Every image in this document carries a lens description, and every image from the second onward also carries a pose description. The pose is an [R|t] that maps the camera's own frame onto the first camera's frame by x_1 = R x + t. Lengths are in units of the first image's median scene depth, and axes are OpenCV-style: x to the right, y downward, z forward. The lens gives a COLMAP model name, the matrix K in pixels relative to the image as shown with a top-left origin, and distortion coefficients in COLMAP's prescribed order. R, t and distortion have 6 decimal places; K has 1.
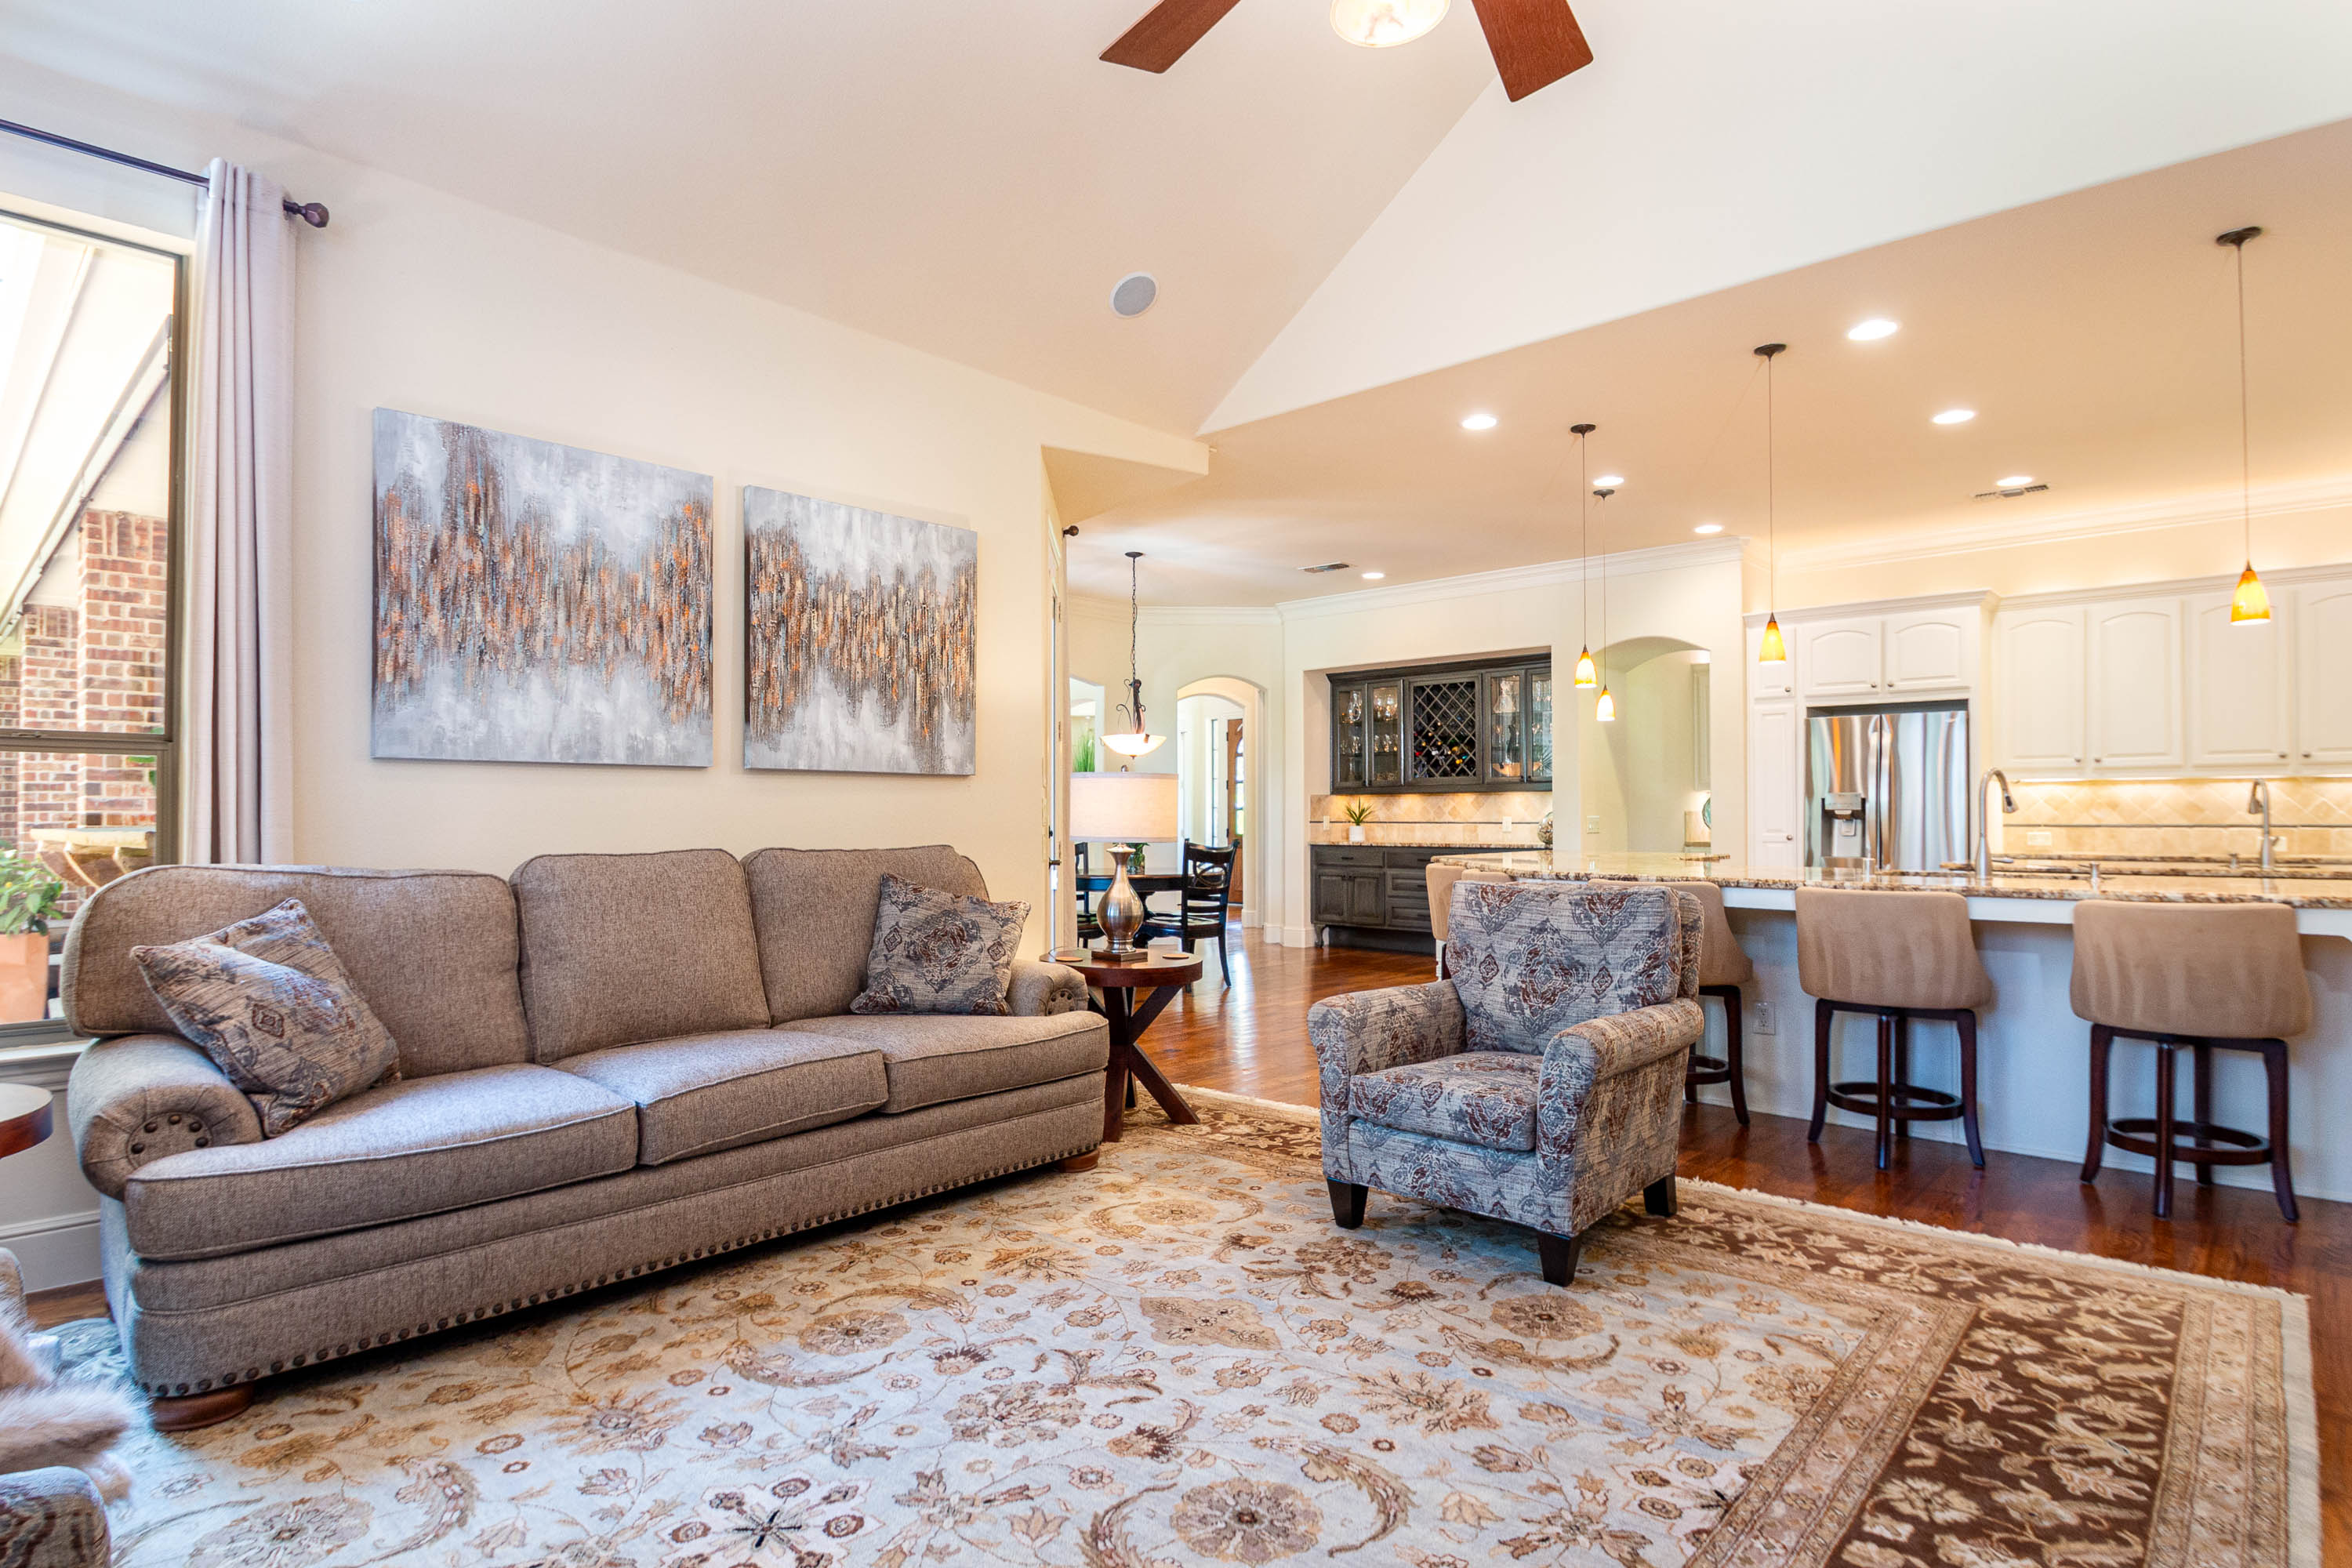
lens RADIAL K [[1237.0, 0, 1165.4], [0, 1237.0, 803.8], [0, 0, 1]] dist [-0.005054, -0.013549]
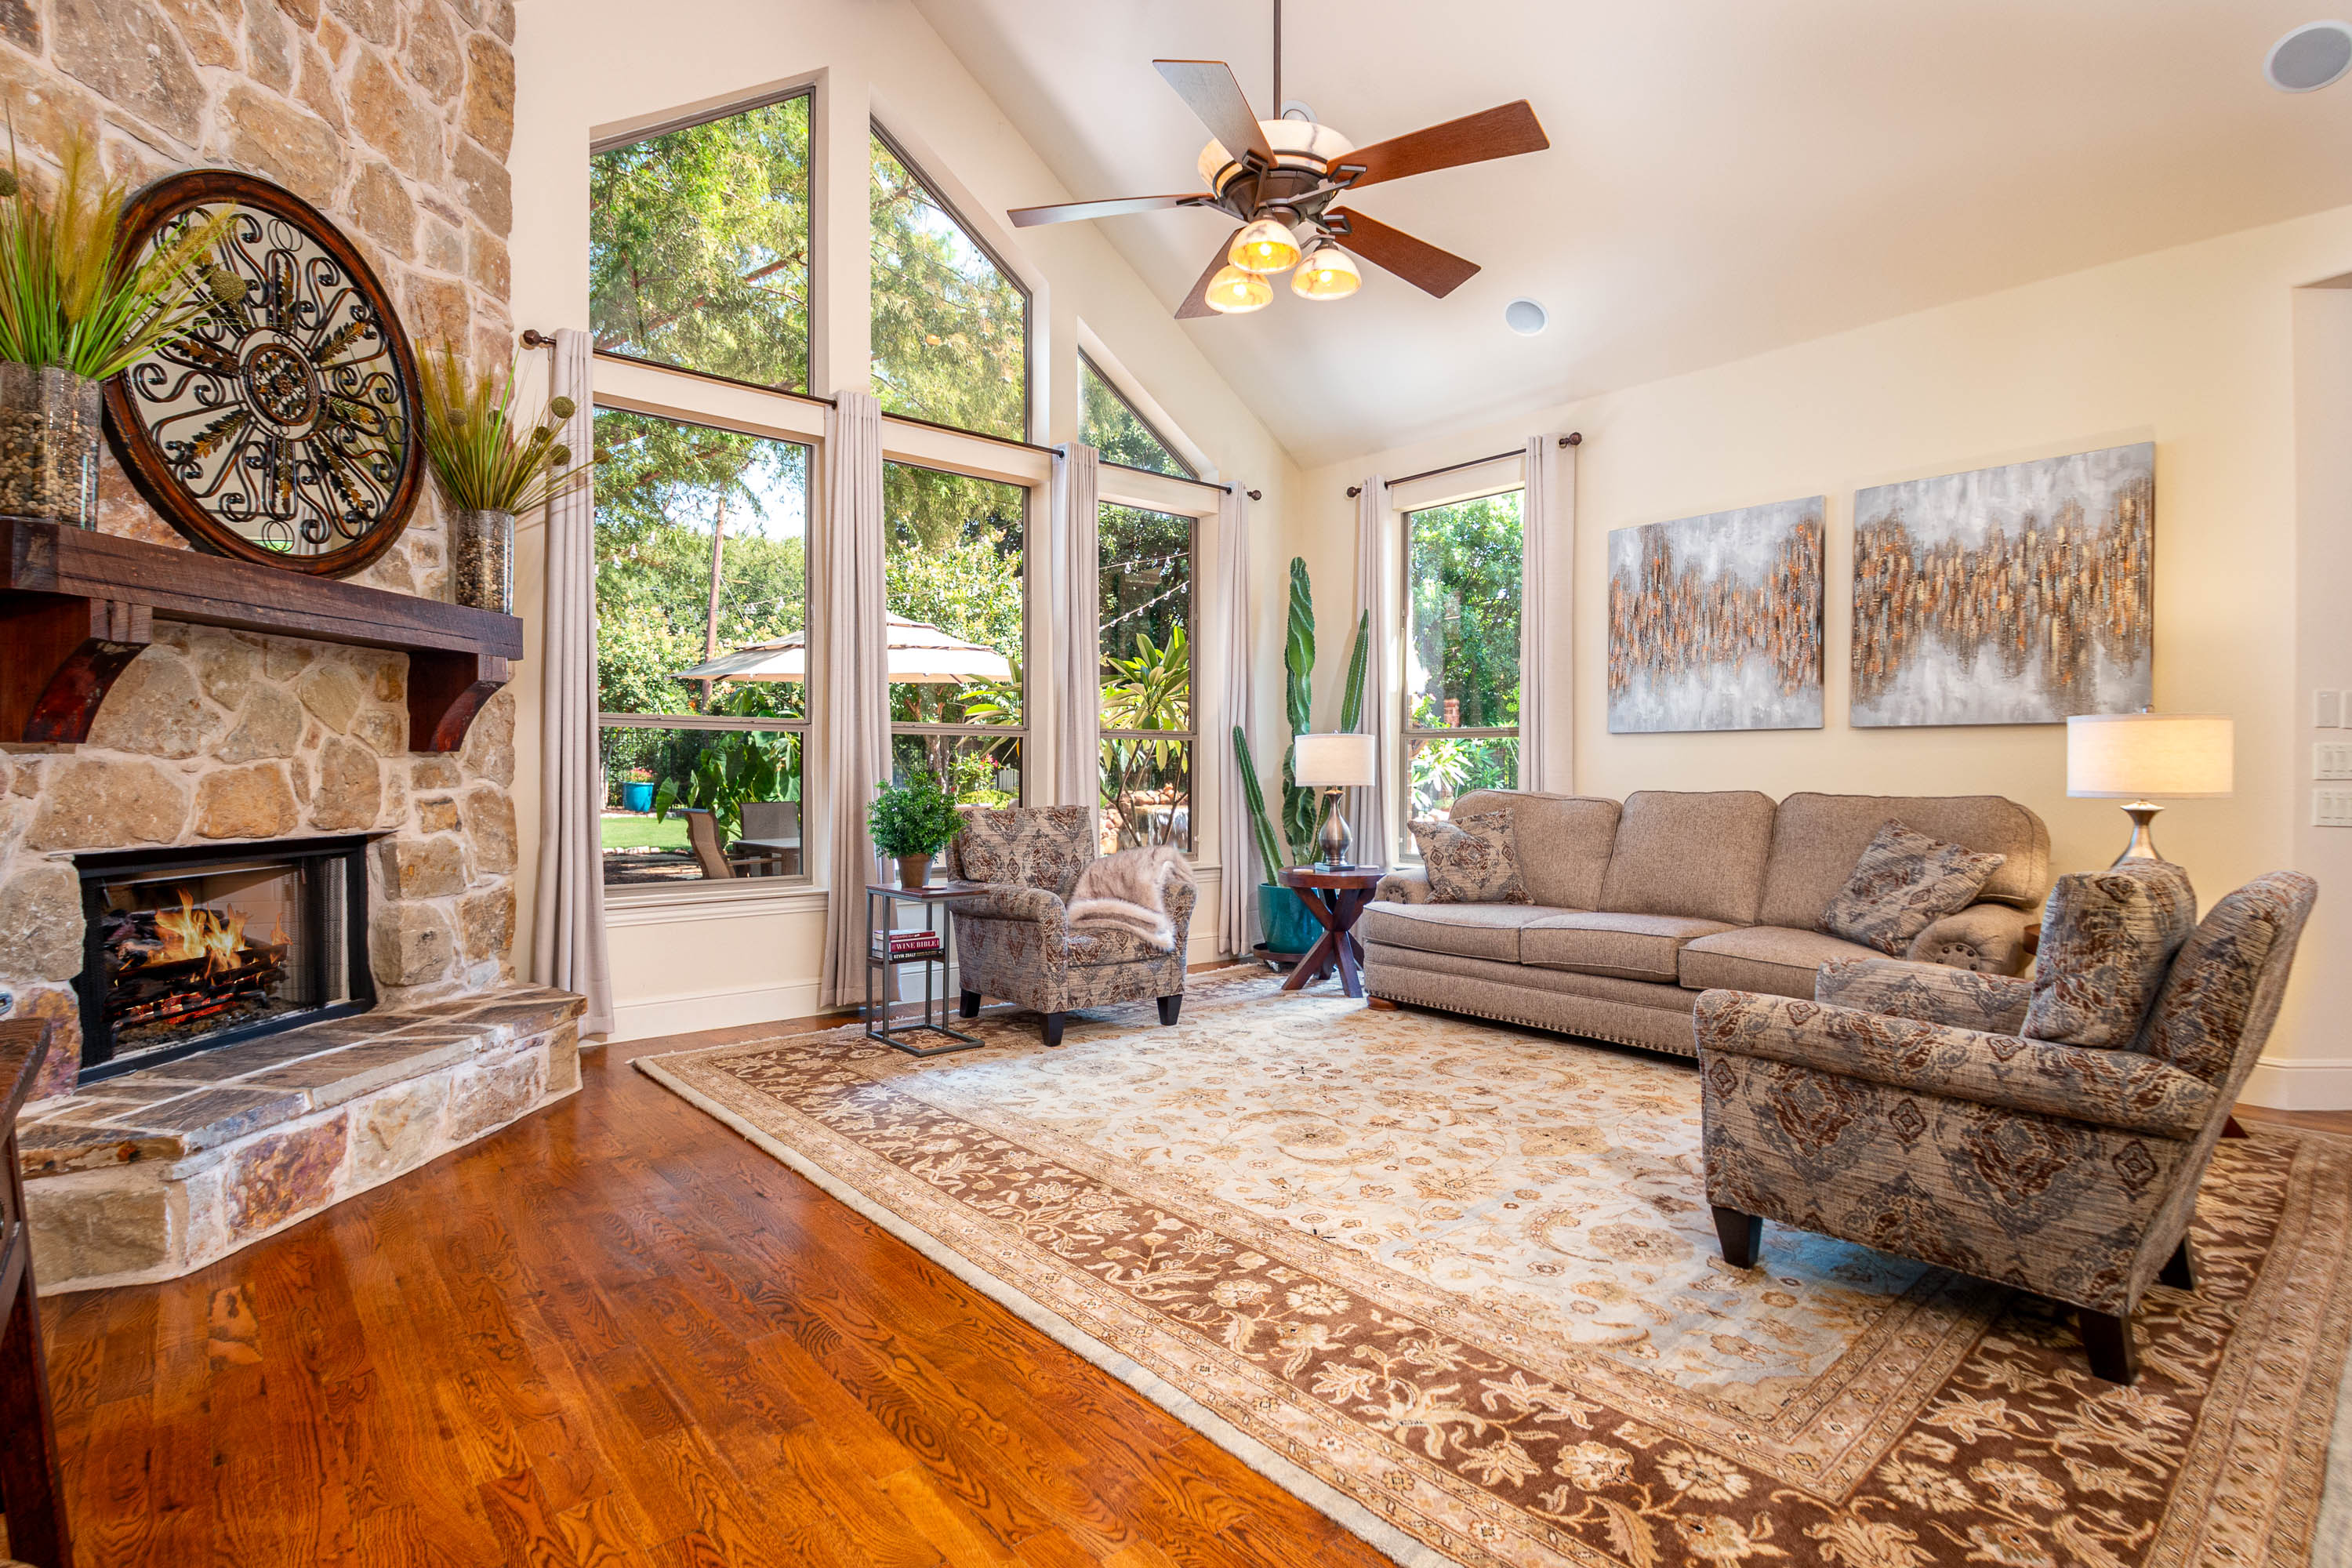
lens RADIAL K [[1237.0, 0, 1164.1], [0, 1237.0, 784.6], [0, 0, 1]] dist [-0.005054, -0.013549]
pose [[-0.154994, 0.013391, -0.987825, 1.050895], [0.008102, 0.999892, 0.012283, 0.007989], [0.987882, -0.006100, -0.155086, 0.573509]]
